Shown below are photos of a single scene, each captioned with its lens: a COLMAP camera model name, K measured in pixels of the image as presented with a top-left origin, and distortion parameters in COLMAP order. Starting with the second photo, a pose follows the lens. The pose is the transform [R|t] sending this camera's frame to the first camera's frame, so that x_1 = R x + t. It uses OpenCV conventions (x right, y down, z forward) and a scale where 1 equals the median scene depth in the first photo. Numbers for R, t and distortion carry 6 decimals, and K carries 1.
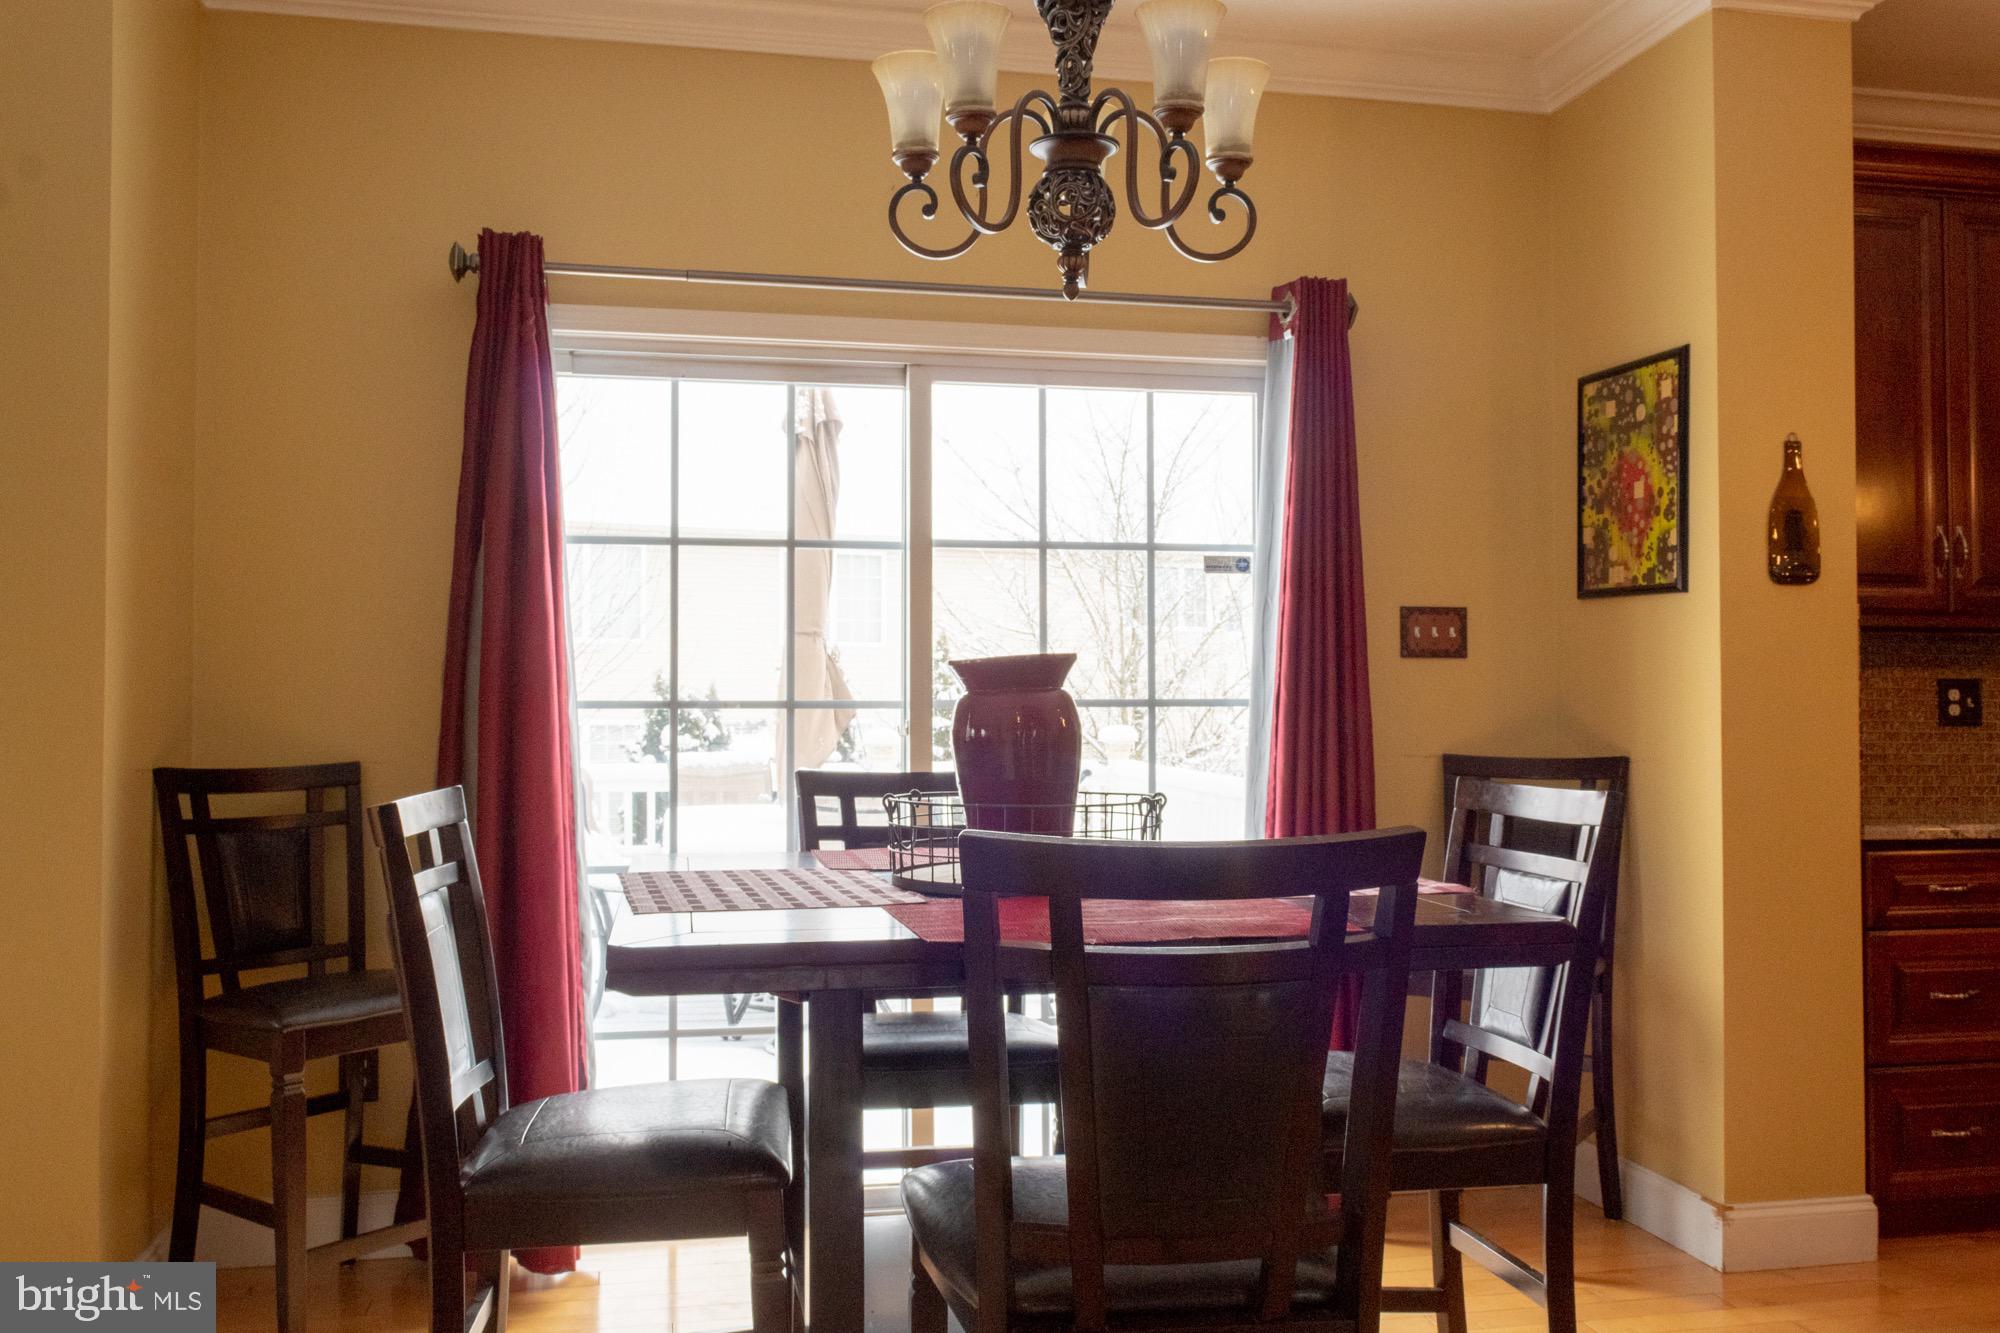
lens RADIAL K [[1639.7, 0, 1002.8], [0, 1639.7, 665.7], [0, 0, 1]] dist [0.033197, -0.029752]
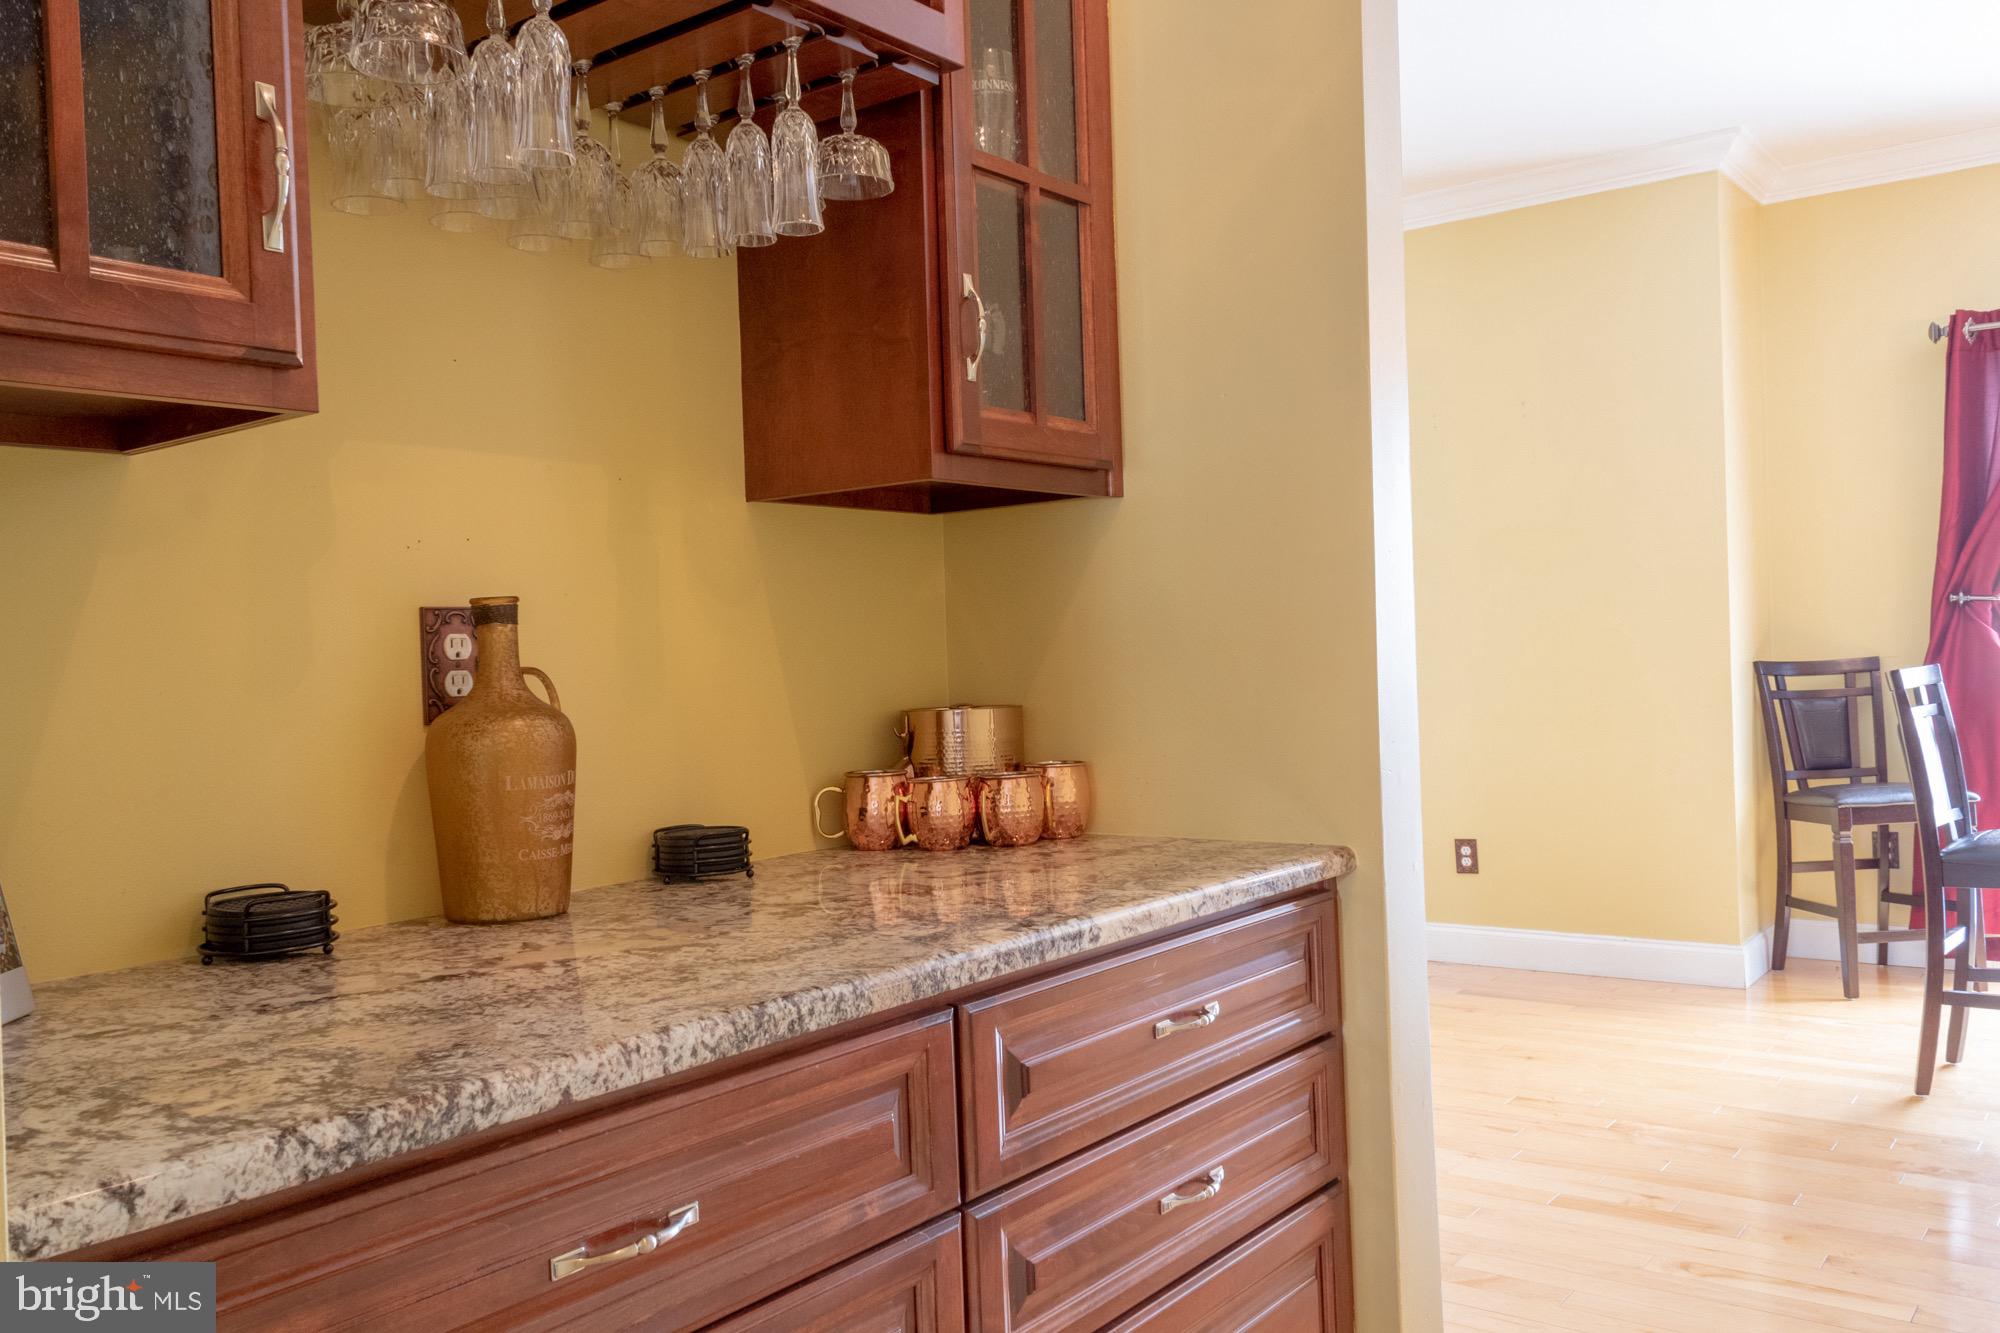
lens RADIAL K [[1639.7, 0, 985.1], [0, 1639.7, 666.9], [0, 0, 1]] dist [0.033197, -0.029752]
pose [[0.647649, -0.013199, -0.761824, 0.296181], [0.048260, 0.998553, 0.023726, -0.012850], [0.760409, -0.052131, 0.647349, -0.767545]]
